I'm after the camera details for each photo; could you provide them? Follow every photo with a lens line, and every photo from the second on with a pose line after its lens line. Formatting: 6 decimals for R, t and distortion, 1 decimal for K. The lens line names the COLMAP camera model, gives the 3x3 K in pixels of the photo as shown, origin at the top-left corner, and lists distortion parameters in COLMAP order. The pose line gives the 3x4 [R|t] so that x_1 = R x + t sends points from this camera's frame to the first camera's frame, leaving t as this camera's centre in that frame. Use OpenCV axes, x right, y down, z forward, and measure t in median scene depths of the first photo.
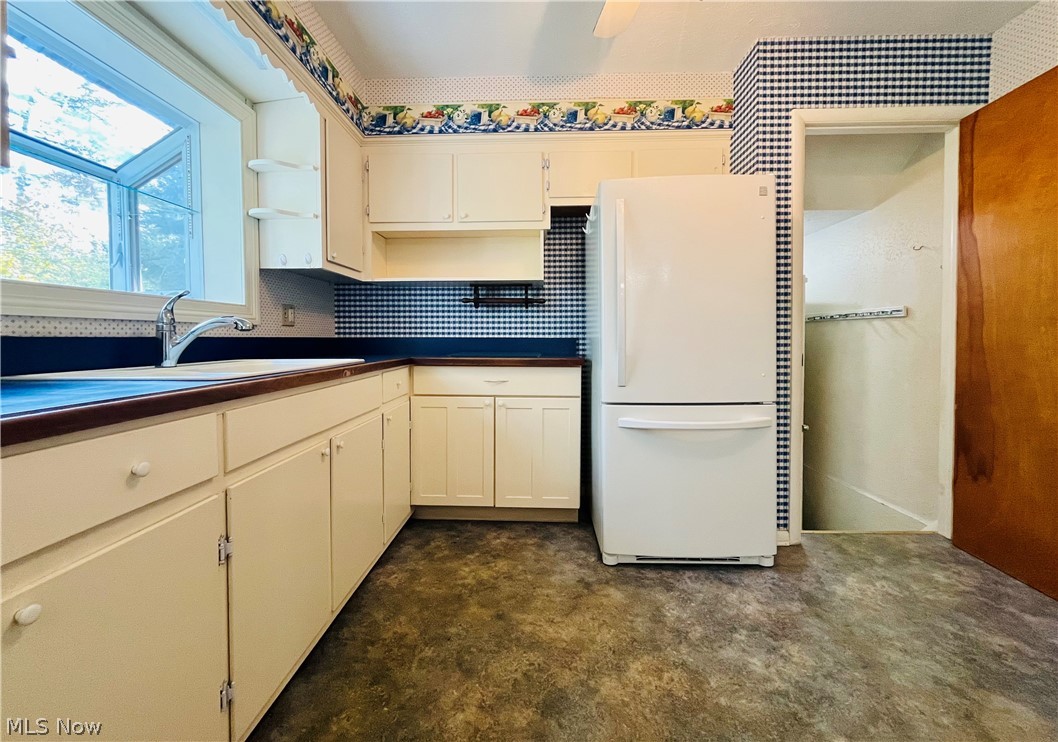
lens RADIAL K [[425.7, 0, 526.7], [0, 425.7, 347.8], [0, 0, 1]] dist [-0.009584, -0.000011]
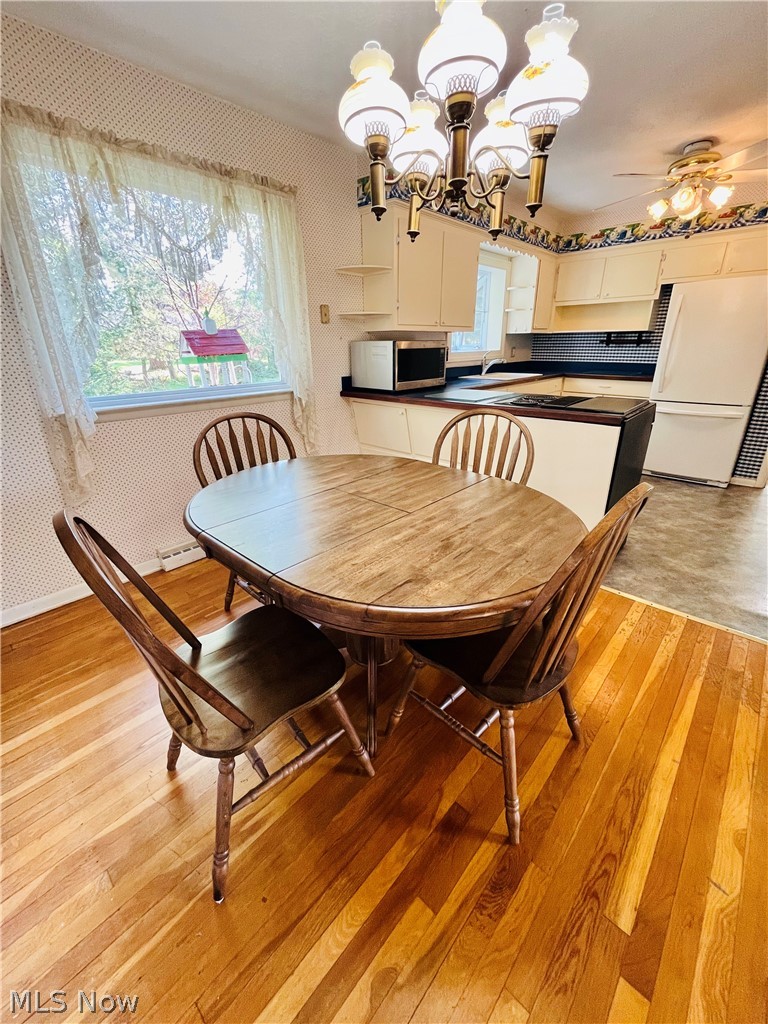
lens RADIAL K [[412.1, 0, 384.0], [0, 412.1, 508.8], [0, 0, 1]] dist [-0.002481, -0.000364]
pose [[0.753232, 0.236916, -0.613606, 0.516026], [-0.005342, 0.935052, 0.354470, -0.075460], [0.657733, -0.263720, 0.705577, -1.343853]]
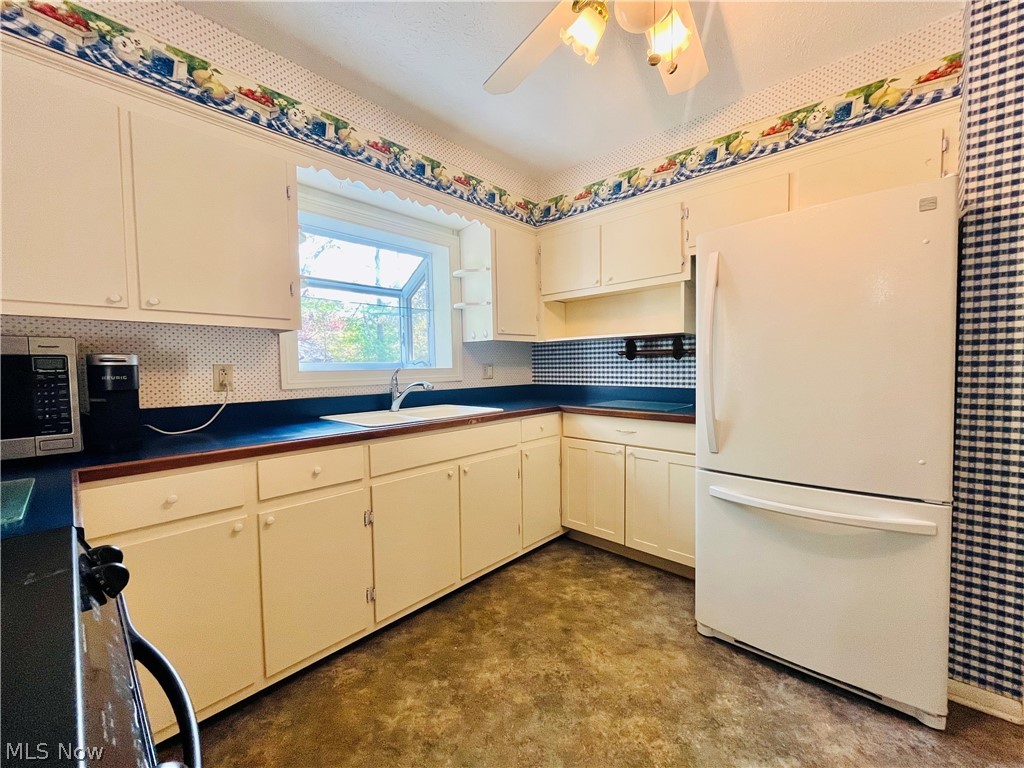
lens RADIAL K [[412.1, 0, 509.6], [0, 412.1, 385.3], [0, 0, 1]] dist [-0.002481, -0.000364]
pose [[0.755141, 0.019503, -0.655272, 0.417717], [-0.001078, 0.999593, 0.028510, -0.073341], [0.655561, -0.020823, 0.754855, 0.014222]]
